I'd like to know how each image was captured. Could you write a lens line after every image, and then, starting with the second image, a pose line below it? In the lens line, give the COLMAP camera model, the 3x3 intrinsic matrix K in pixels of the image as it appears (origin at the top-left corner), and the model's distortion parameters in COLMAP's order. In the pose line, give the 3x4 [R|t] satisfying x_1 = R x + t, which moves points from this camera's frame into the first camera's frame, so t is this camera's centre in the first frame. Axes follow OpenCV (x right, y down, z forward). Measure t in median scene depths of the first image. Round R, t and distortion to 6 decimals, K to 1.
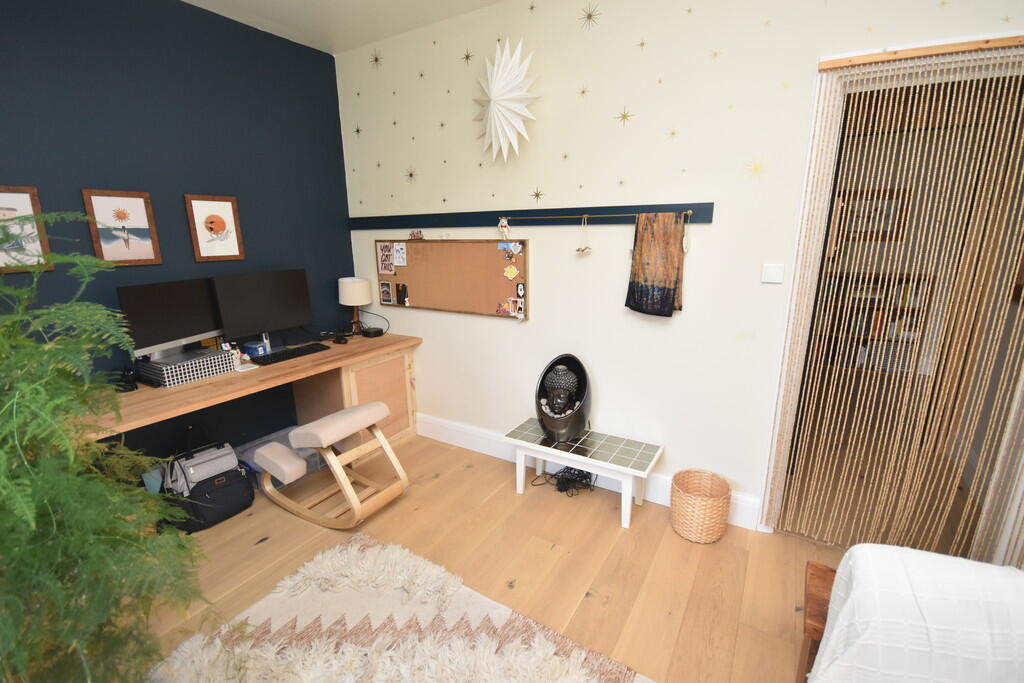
lens RADIAL K [[454.9, 0, 509.2], [0, 454.9, 345.3], [0, 0, 1]] dist [-0.000480, -0.002855]
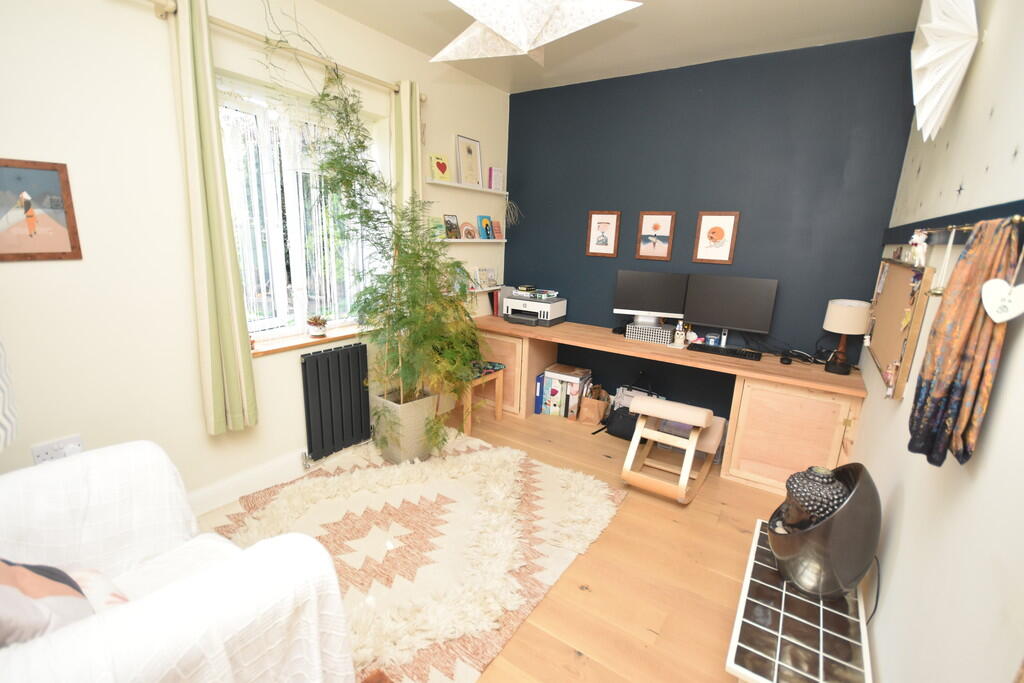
lens RADIAL K [[454.9, 0, 507.0], [0, 454.9, 340.6], [0, 0, 1]] dist [-0.000480, -0.002855]
pose [[-0.051664, 0.240542, -0.969263, 0.750520], [-0.271839, 0.930523, 0.245418, -0.164658], [0.960955, 0.276162, 0.017314, 0.576674]]
